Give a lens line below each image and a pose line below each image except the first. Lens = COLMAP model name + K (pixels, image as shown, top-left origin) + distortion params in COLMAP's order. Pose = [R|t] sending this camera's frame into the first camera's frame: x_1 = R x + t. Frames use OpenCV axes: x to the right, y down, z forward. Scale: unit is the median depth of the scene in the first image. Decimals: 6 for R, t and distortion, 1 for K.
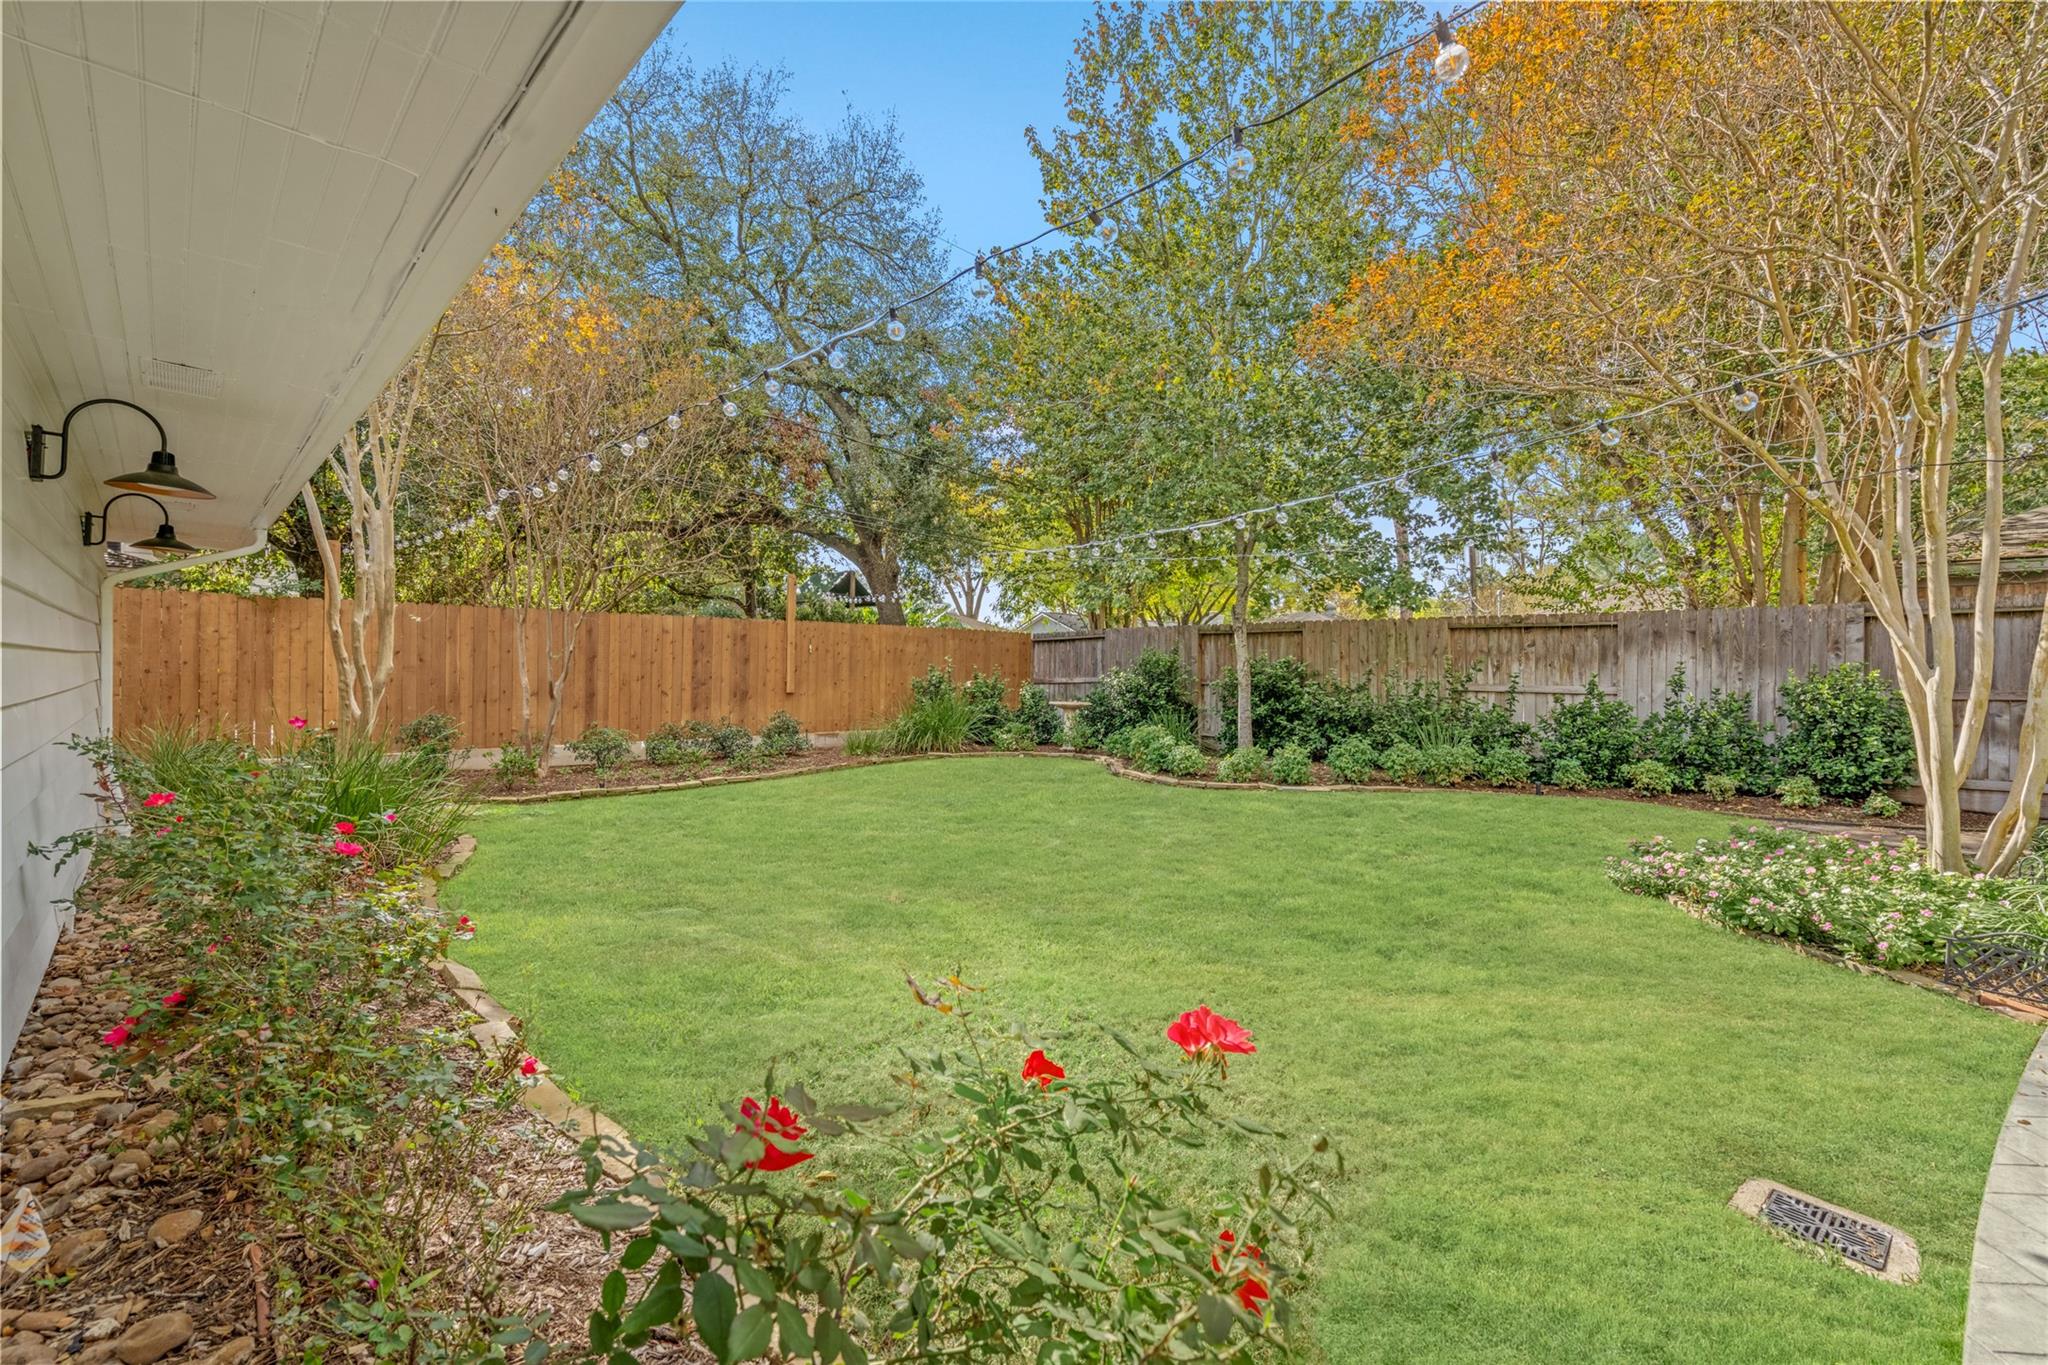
lens RADIAL K [[930.0, 0, 1026.6], [0, 930.0, 677.9], [0, 0, 1]] dist [-0.004038, 0.001844]
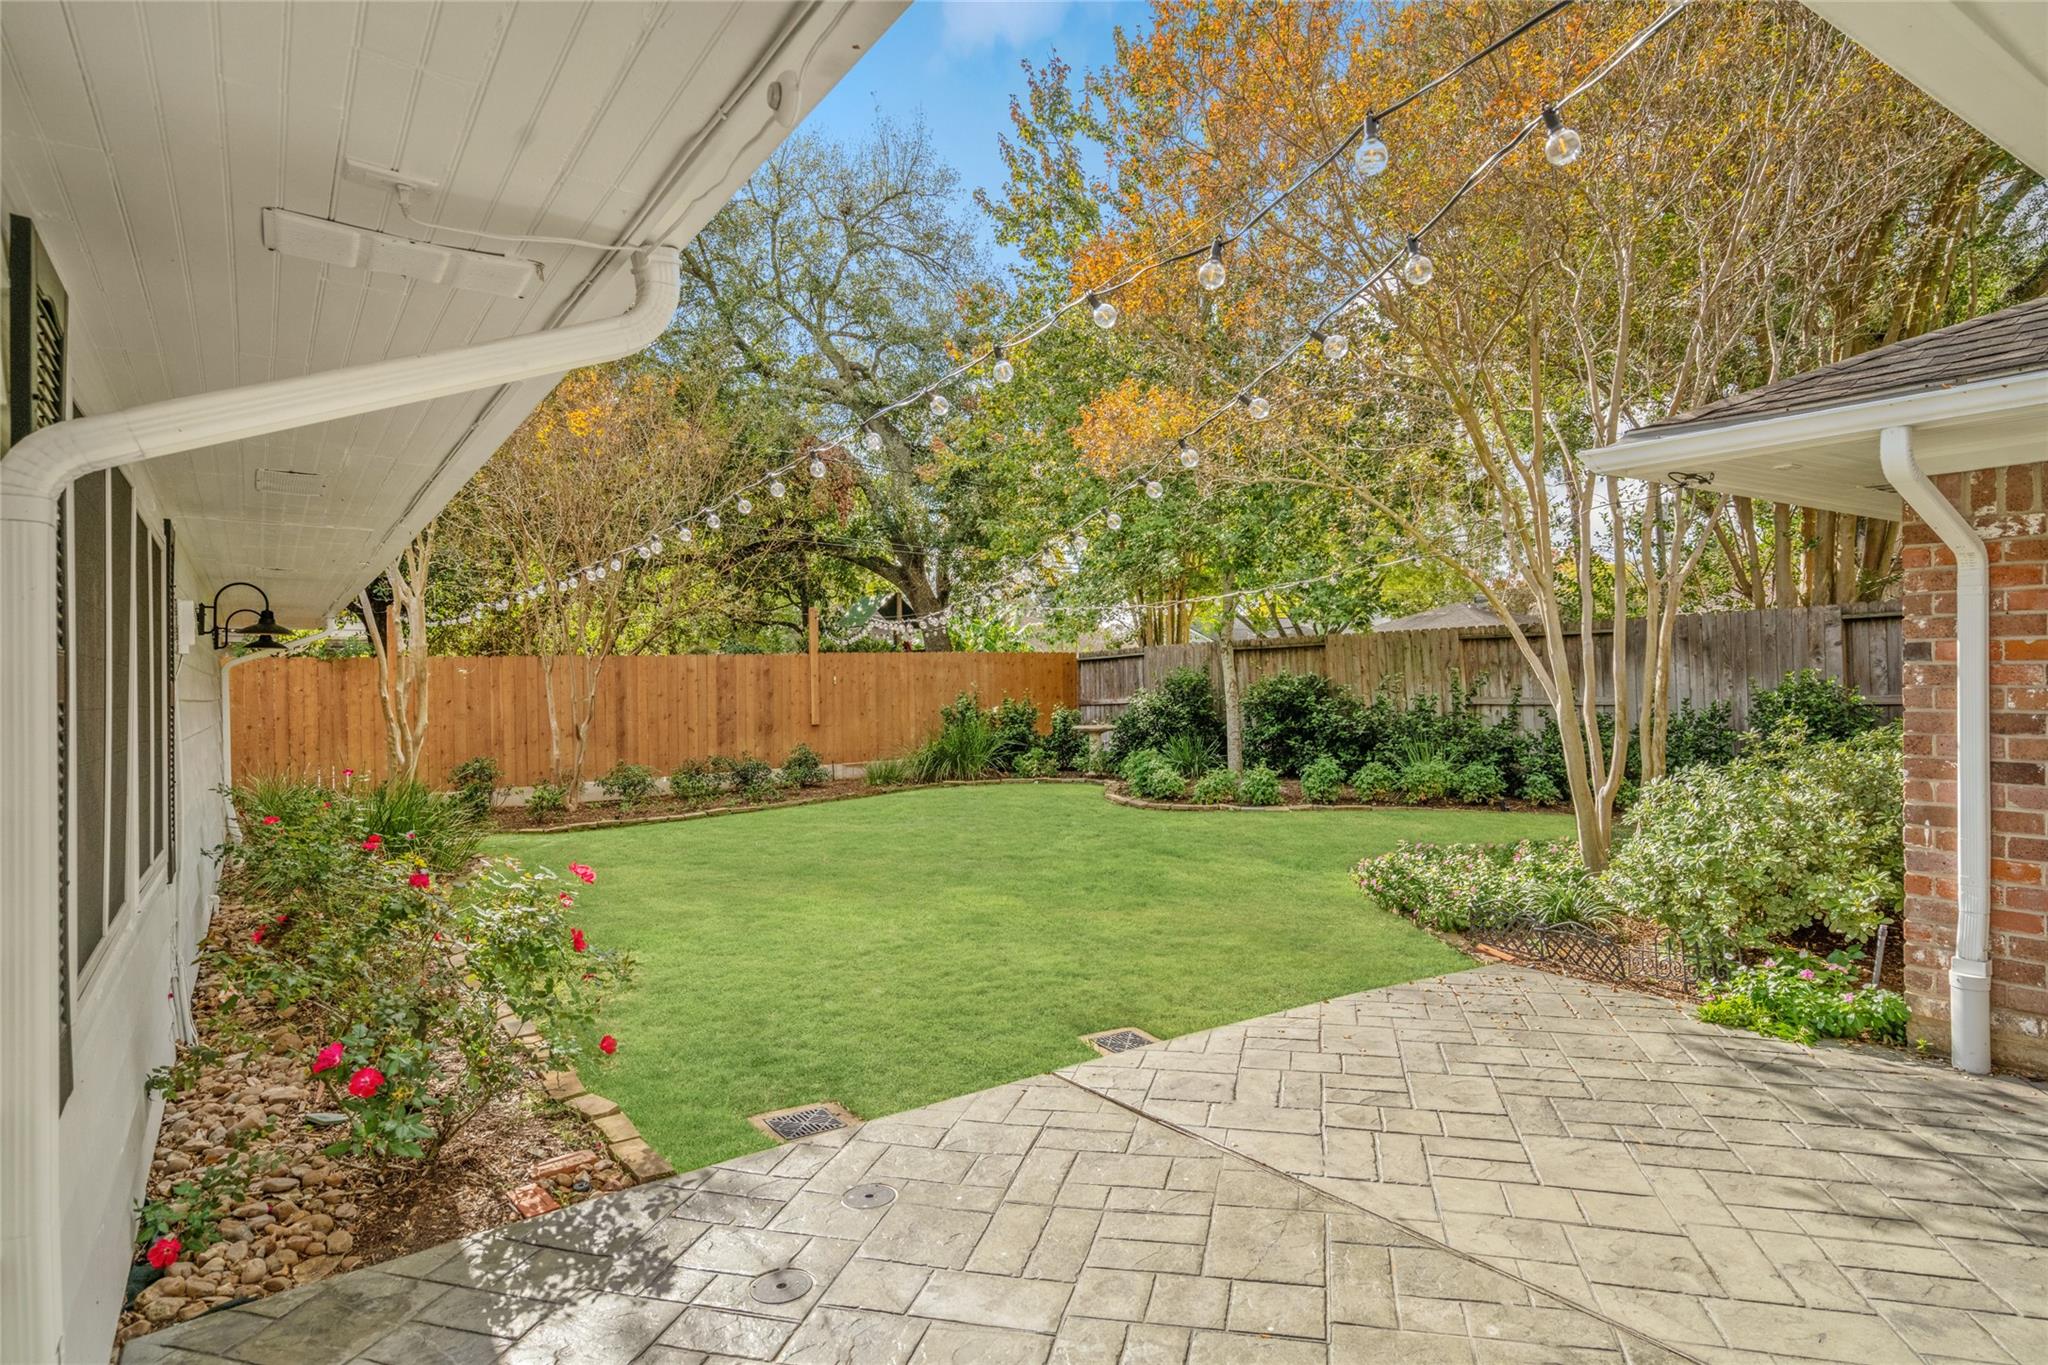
lens RADIAL K [[1133.4, 0, 1024.5], [0, 1133.4, 680.3], [0, 0, 1]] dist [0.022348, -0.001925]
pose [[0.987254, -0.034850, -0.155287, 0.179899], [0.033749, 0.999383, -0.009721, -0.013872], [0.155530, 0.004356, 0.987822, -0.202186]]
